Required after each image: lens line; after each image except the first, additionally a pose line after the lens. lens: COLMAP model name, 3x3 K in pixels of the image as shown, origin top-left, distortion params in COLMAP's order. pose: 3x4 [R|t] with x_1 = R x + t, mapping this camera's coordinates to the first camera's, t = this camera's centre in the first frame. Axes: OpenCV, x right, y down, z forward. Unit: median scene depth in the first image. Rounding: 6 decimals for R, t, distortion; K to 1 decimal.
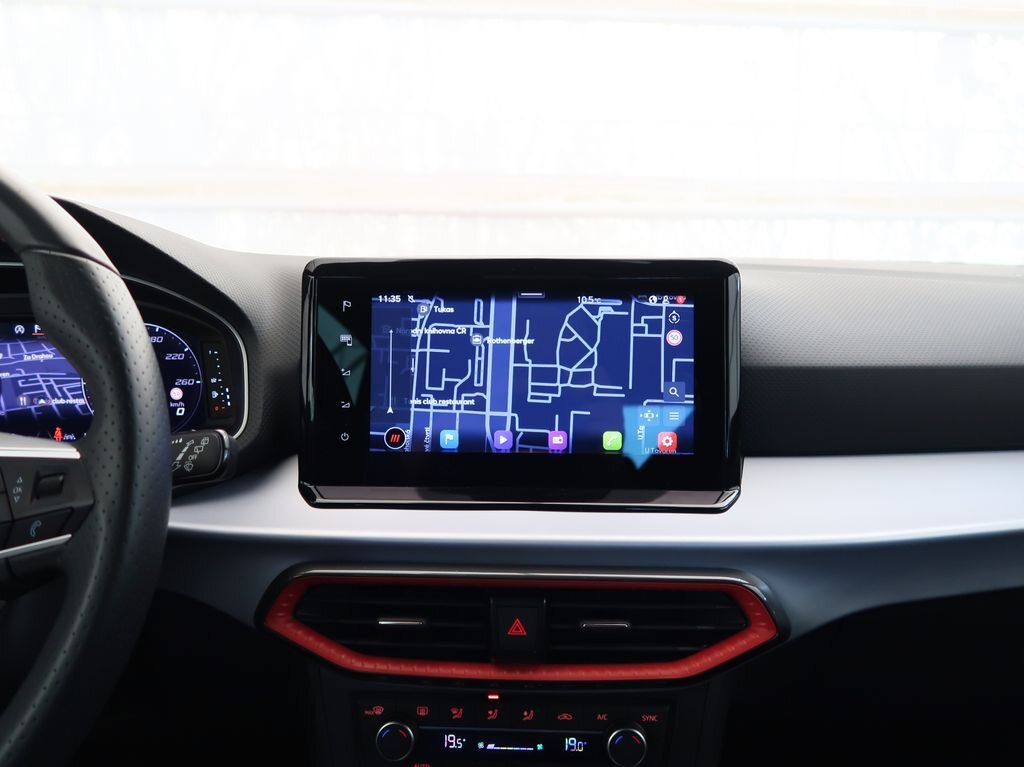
lens RADIAL K [[803.3, 0, 512.0], [0, 803.3, 383.5], [0, 0, 1]] dist [-0.012156, -0.001424]
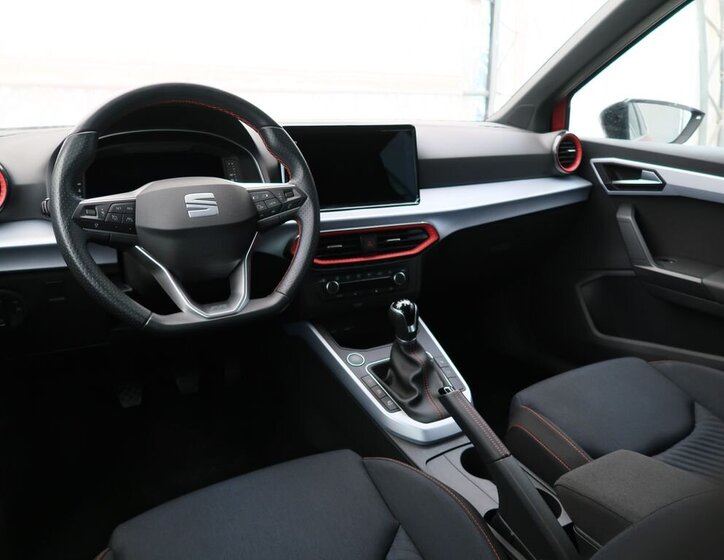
lens RADIAL K [[579.6, 0, 362.0], [0, 579.6, 280.0], [0, 0, 1]] dist [-0.010276, -0.004032]
pose [[0.892552, -0.130377, 0.431685, -0.964793], [0.073832, 0.986626, 0.145322, 0.100876], [-0.444858, -0.097835, 0.890241, -0.984972]]
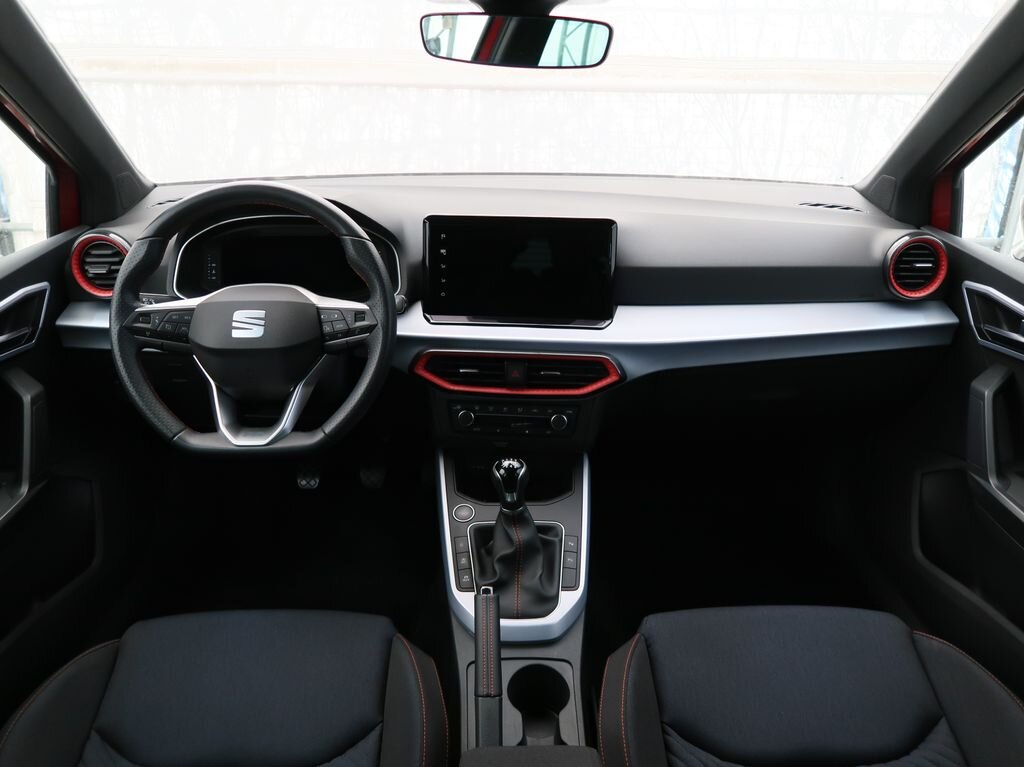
lens RADIAL K [[803.3, 0, 512.0], [0, 803.3, 383.5], [0, 0, 1]] dist [-0.012156, -0.001424]
pose [[0.999374, 0.018788, -0.029984, 0.066107], [-0.011277, 0.972314, 0.233404, -0.232970], [0.033539, -0.232920, 0.971917, -1.340948]]
